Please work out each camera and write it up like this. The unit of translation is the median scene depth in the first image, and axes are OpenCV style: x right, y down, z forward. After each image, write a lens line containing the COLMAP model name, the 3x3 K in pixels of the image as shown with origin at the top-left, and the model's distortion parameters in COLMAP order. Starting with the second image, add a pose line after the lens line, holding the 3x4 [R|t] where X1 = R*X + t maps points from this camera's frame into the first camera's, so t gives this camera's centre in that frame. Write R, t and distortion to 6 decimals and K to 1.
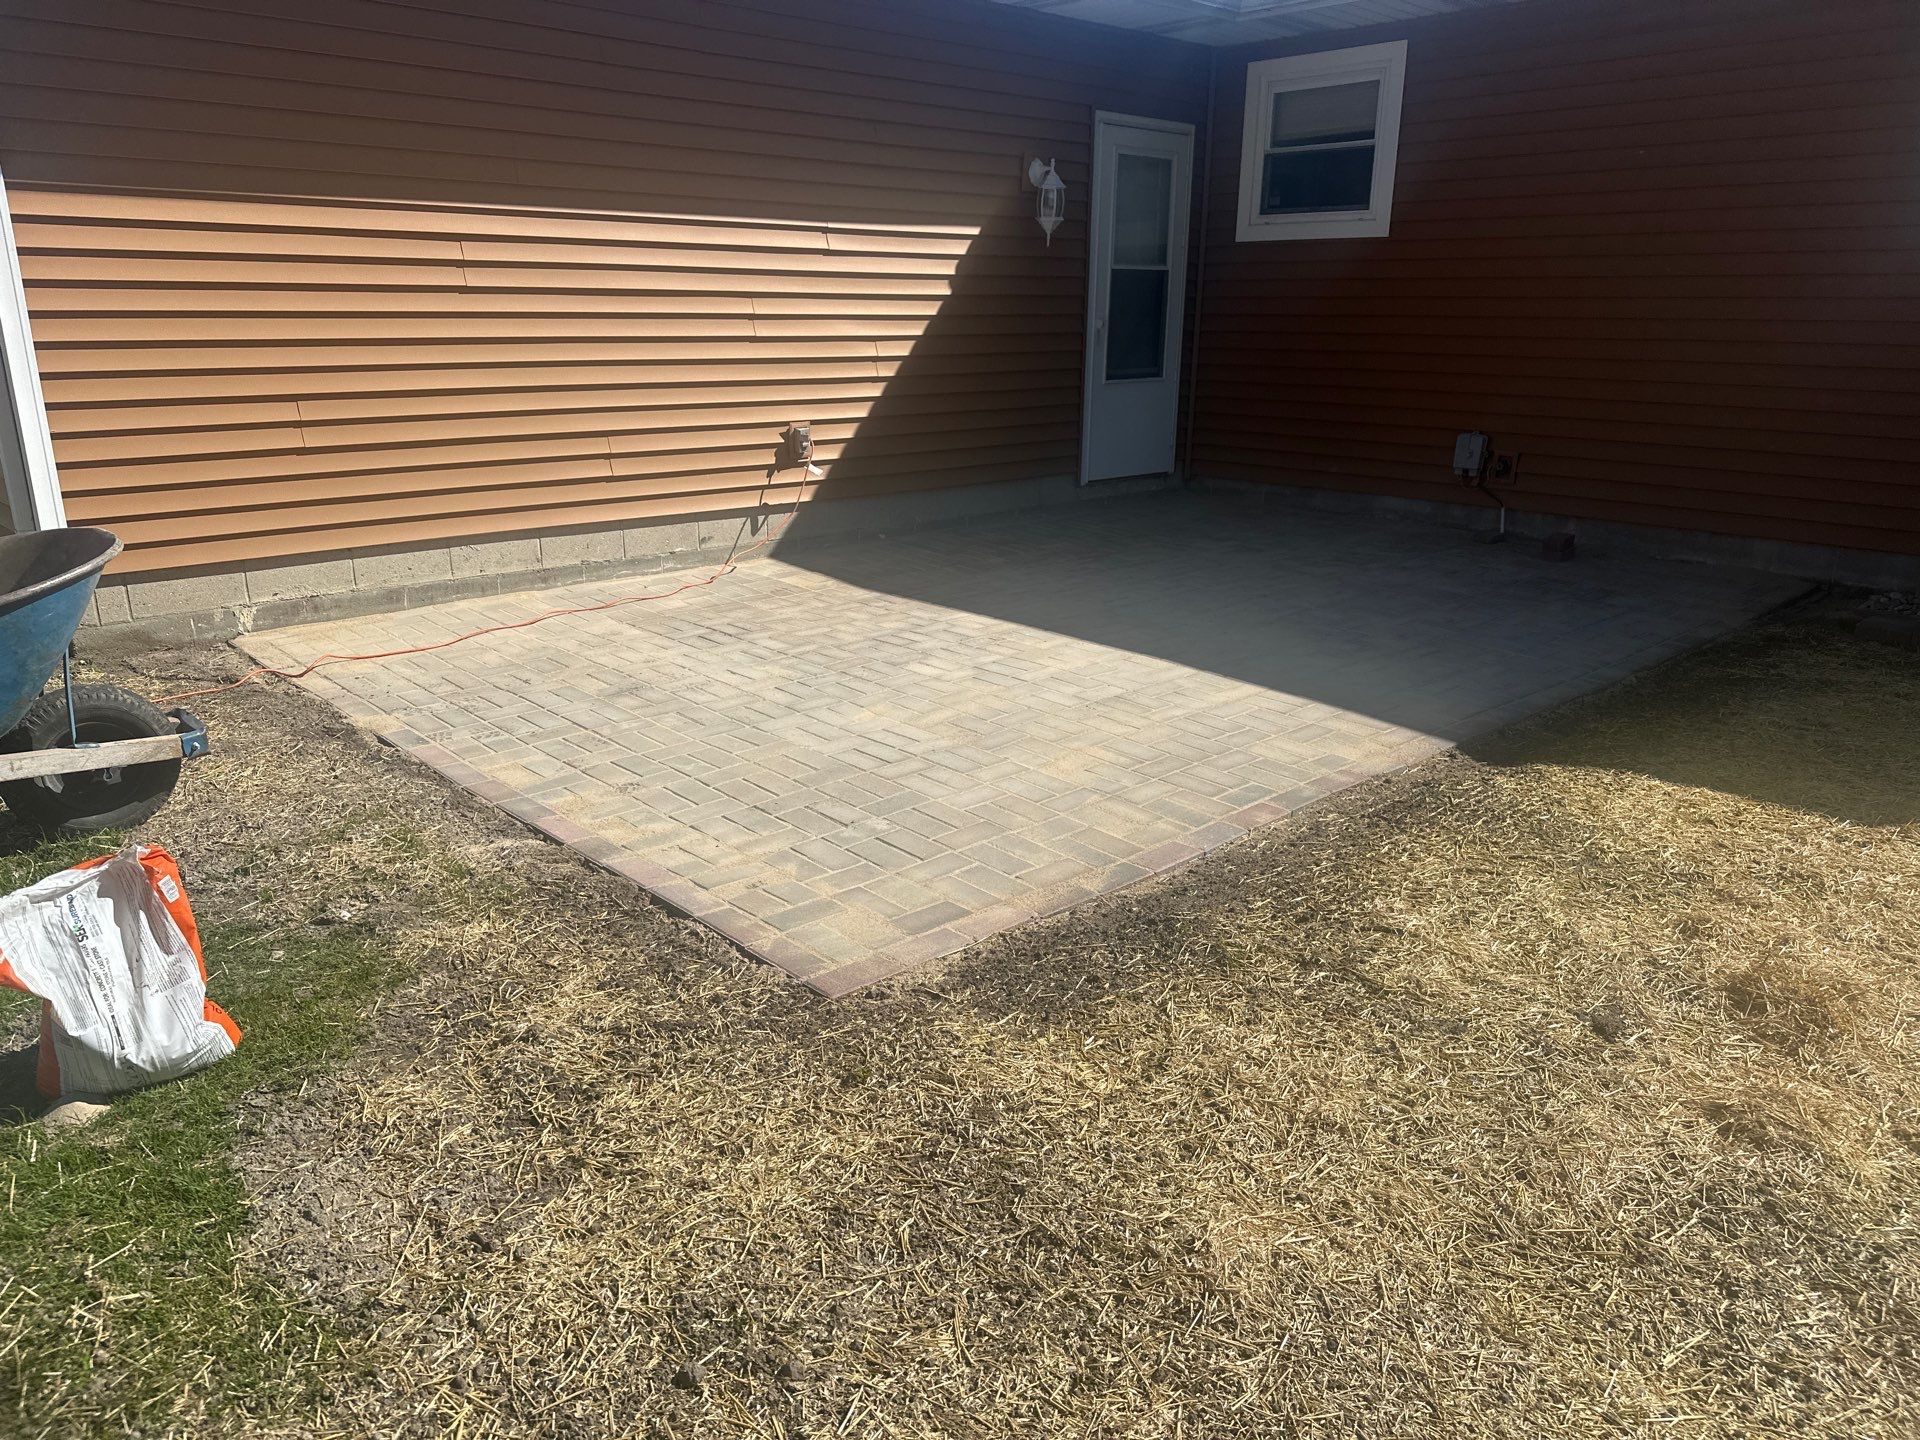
lens RADIAL K [[1354.0, 0, 947.5], [0, 1354.0, 736.9], [0, 0, 1]] dist [0.070424, -0.081653]
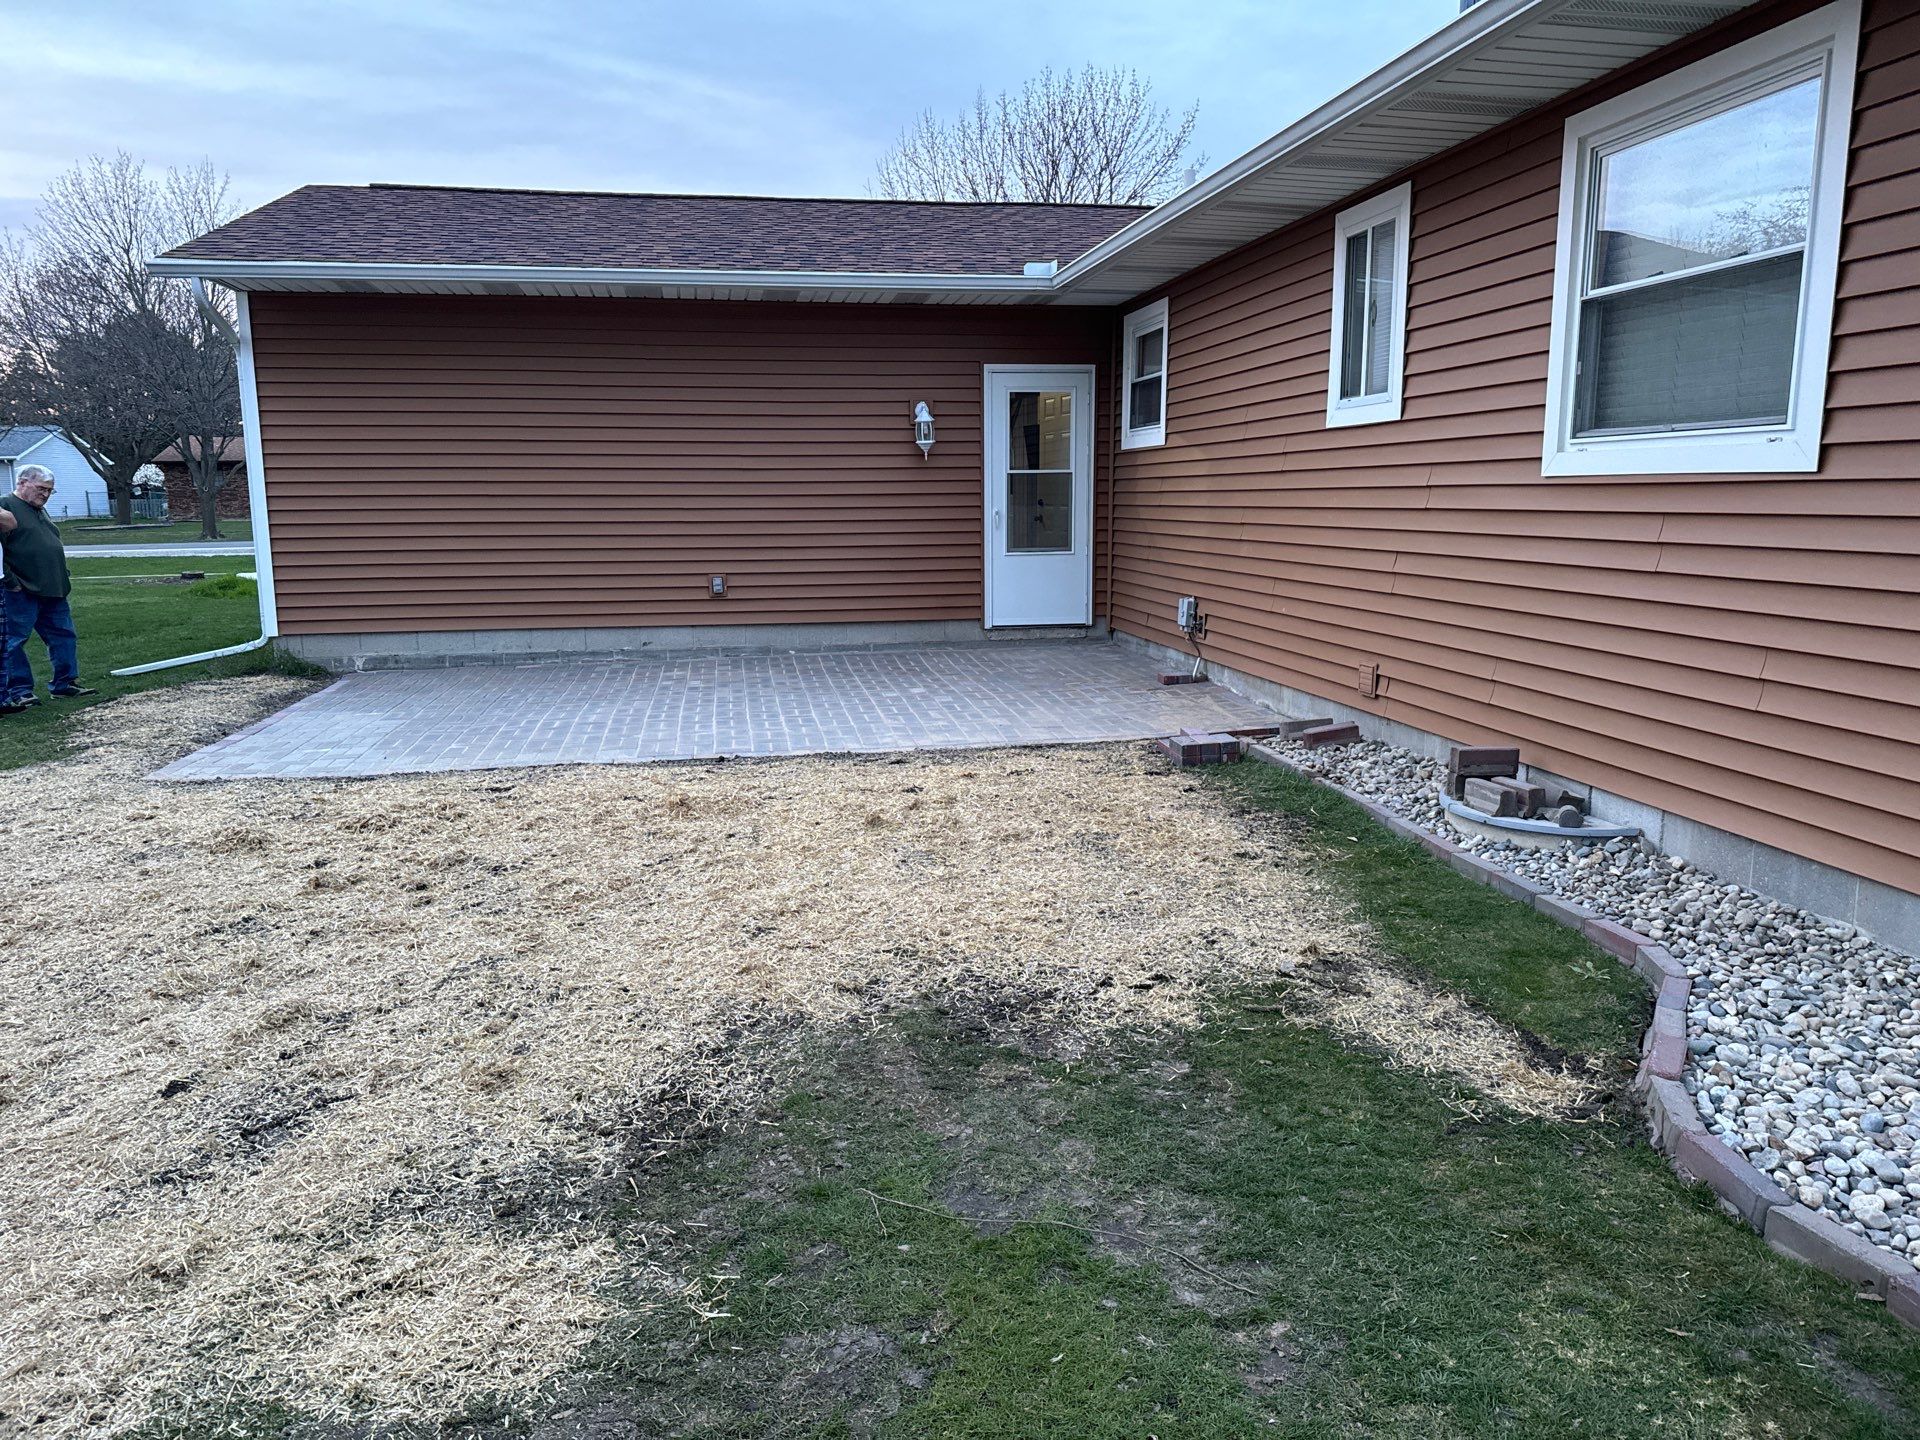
lens RADIAL K [[1360.1, 0, 973.3], [0, 1360.1, 717.1], [0, 0, 1]] dist [0.094963, -0.092507]
pose [[0.839052, 0.075421, -0.538798, 0.950257], [-0.151167, 0.983667, -0.097714, 0.035648], [0.522628, 0.163436, 0.836749, -0.118770]]
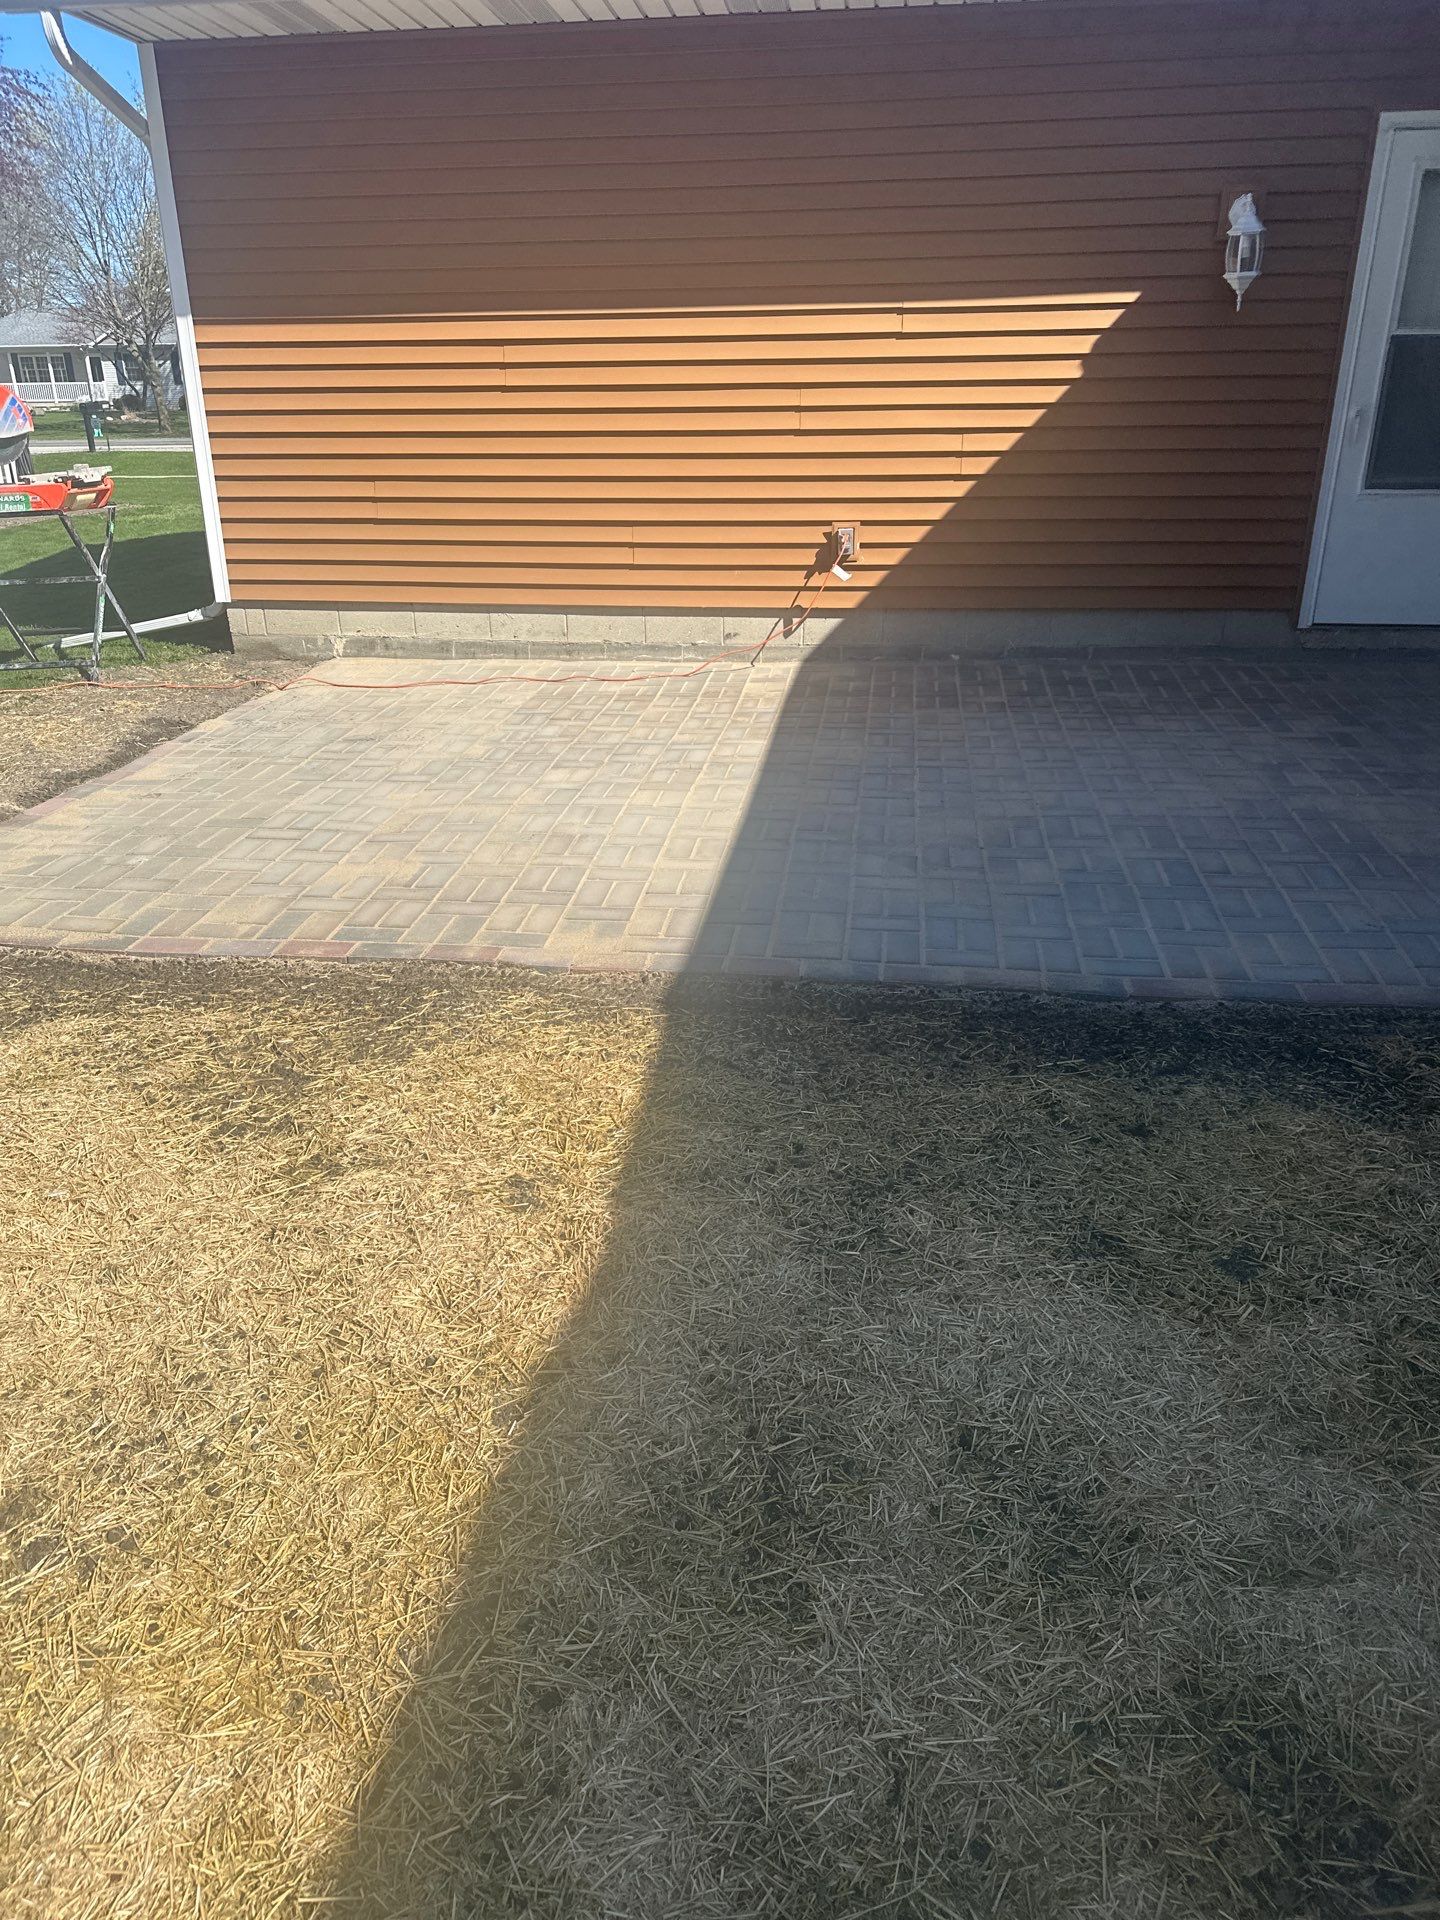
lens RADIAL K [[1354.0, 0, 702.8], [0, 1354.0, 952.2], [0, 0, 1]] dist [0.070424, -0.081653]
pose [[0.632736, 0.284561, -0.720187, 0.578238], [-0.218500, 0.957850, 0.186499, -0.095809], [0.742902, 0.039357, 0.668243, 0.287702]]
